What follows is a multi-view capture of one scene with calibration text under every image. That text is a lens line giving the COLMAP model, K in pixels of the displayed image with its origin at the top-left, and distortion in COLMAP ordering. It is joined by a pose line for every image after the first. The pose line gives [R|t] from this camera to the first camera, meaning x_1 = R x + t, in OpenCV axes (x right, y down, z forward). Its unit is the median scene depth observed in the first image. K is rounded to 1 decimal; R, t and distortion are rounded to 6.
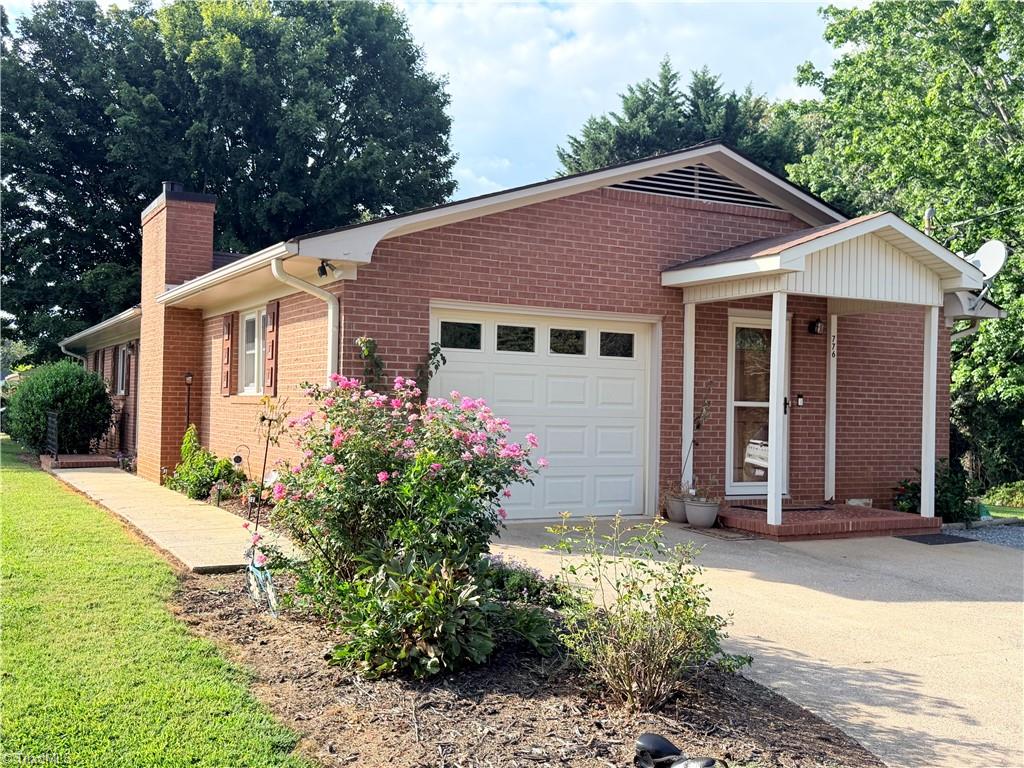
lens RADIAL K [[1080.7, 0, 513.1], [0, 1080.7, 390.4], [0, 0, 1]] dist [0.010830, 0.000000]
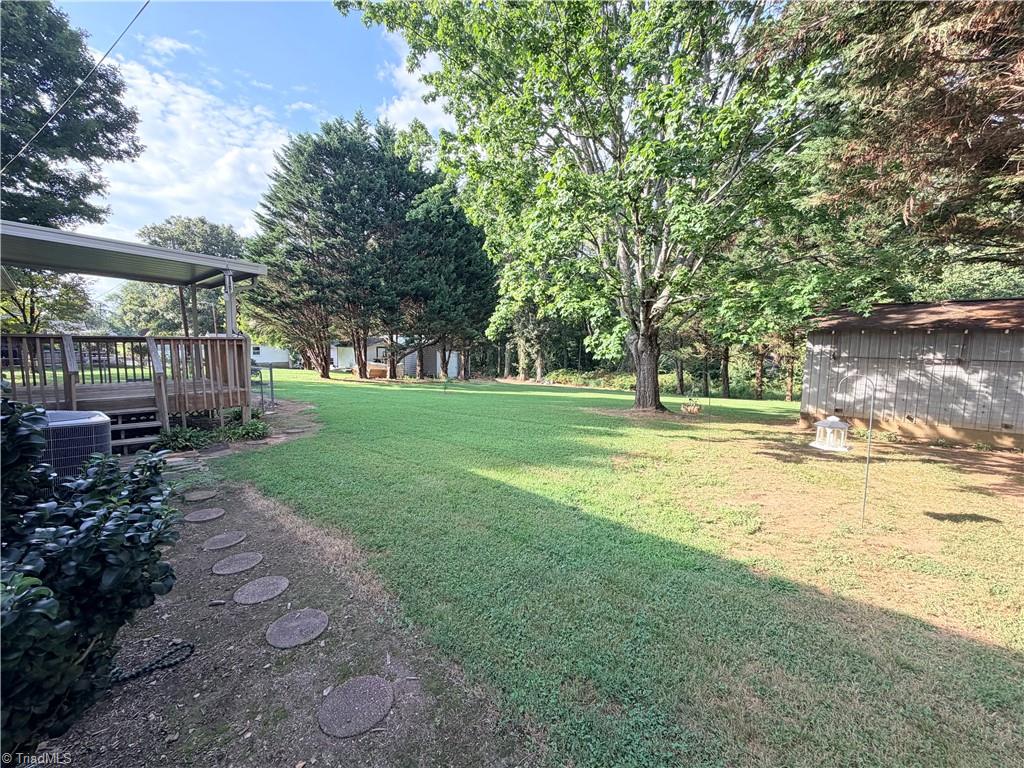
lens RADIAL K [[442.9, 0, 512.1], [0, 442.9, 381.7], [0, 0, 1]] dist [0.003249, 0.000078]
pose [[0.944621, -0.041365, 0.325544, 0.275577], [0.002322, 0.992841, 0.119417, 0.017816], [-0.328154, -0.112048, 0.937955, 0.630495]]
